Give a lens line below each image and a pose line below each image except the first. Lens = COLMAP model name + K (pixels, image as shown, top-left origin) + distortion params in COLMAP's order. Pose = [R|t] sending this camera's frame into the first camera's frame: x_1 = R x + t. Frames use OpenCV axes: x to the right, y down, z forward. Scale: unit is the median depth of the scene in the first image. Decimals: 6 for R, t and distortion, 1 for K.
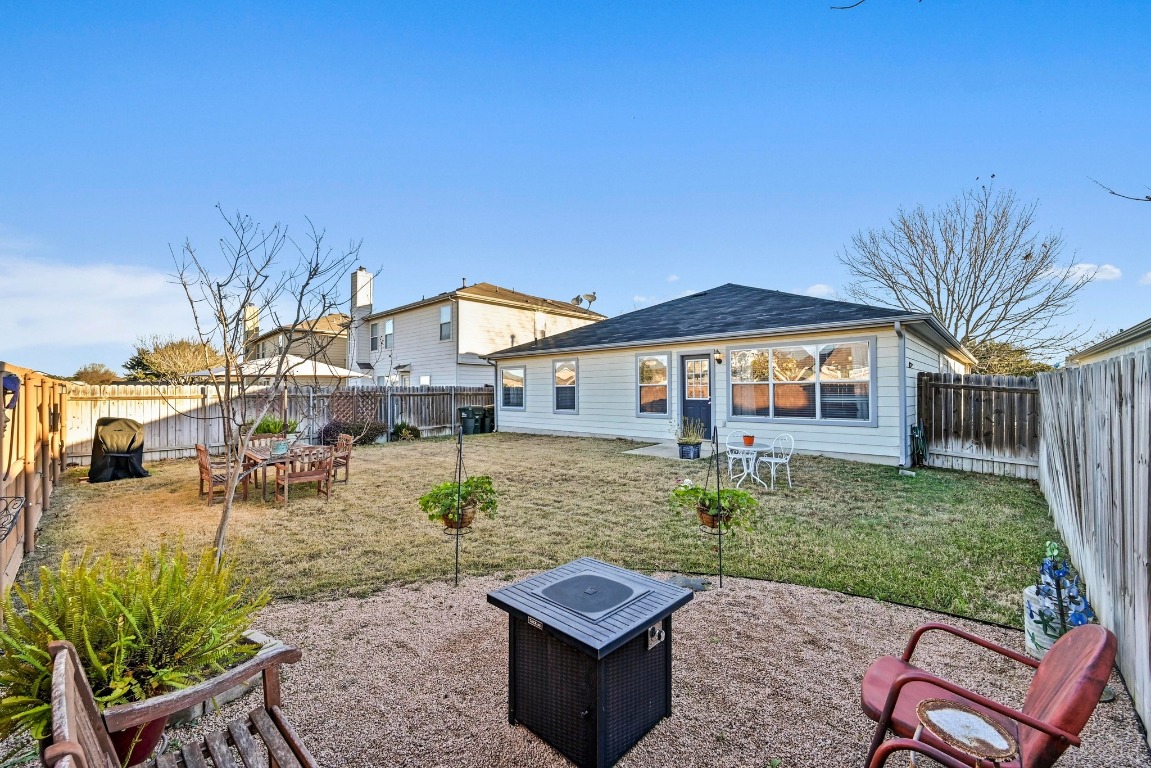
lens RADIAL K [[465.9, 0, 574.3], [0, 465.9, 387.7], [0, 0, 1]] dist [-0.000686, 0.000837]
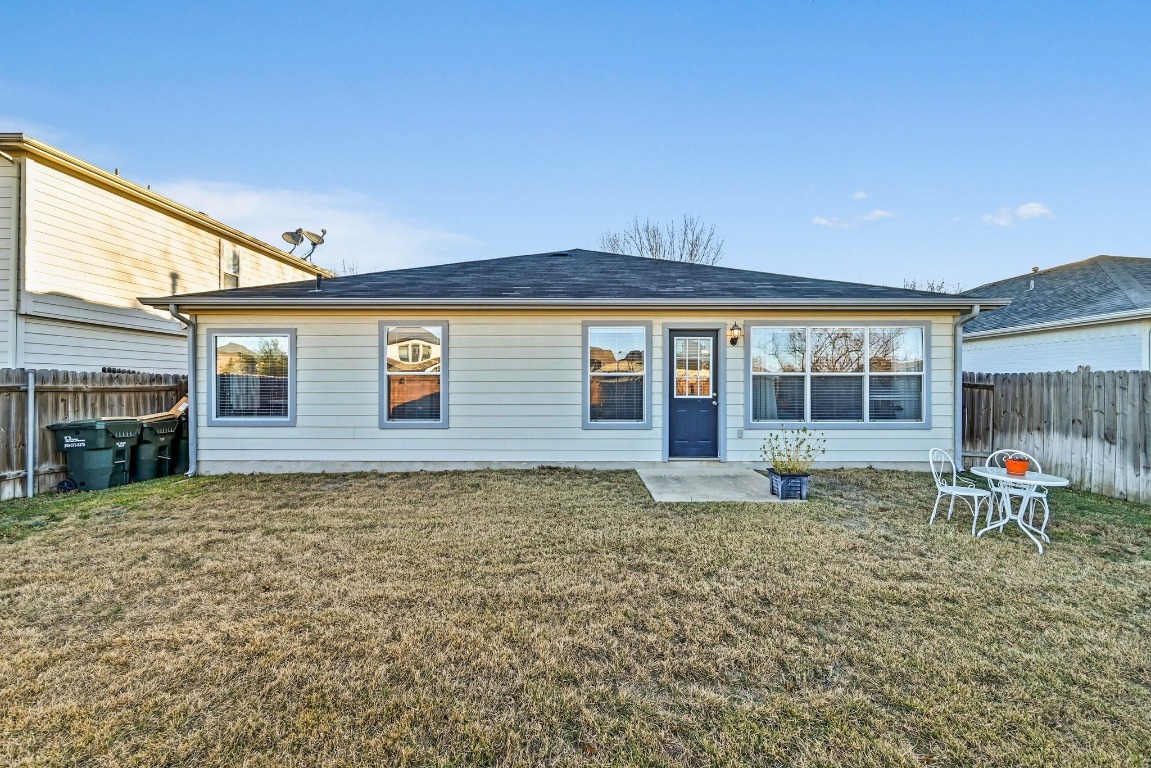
lens RADIAL K [[465.9, 0, 577.1], [0, 465.9, 382.2], [0, 0, 1]] dist [-0.000686, 0.000837]
pose [[0.723371, 0.013668, 0.690325, -0.238168], [-0.010173, 0.999907, -0.009137, 0.008197], [-0.690385, -0.000413, 0.723442, 0.491938]]
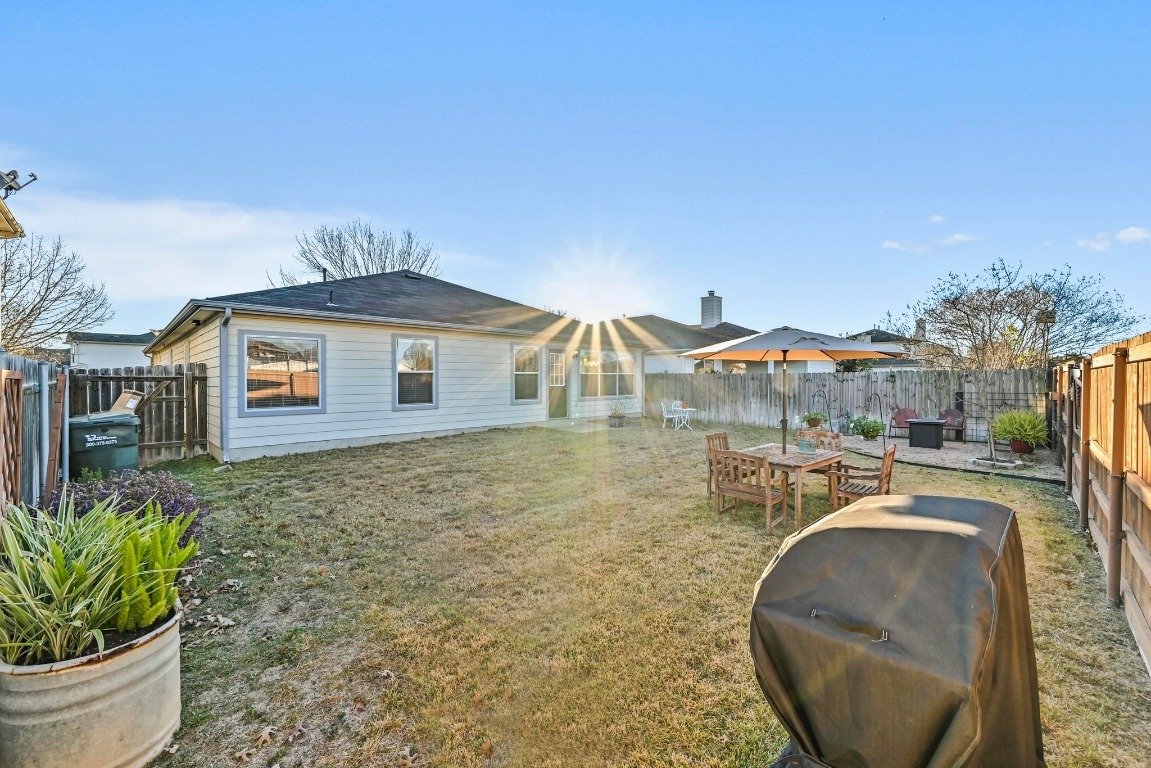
lens RADIAL K [[465.9, 0, 580.1], [0, 465.9, 380.6], [0, 0, 1]] dist [-0.000686, 0.000837]
pose [[0.009068, -0.000469, 0.999959, -0.736476], [-0.008594, 0.999963, 0.000547, 0.007366], [-0.999922, -0.008599, 0.009064, 0.717032]]
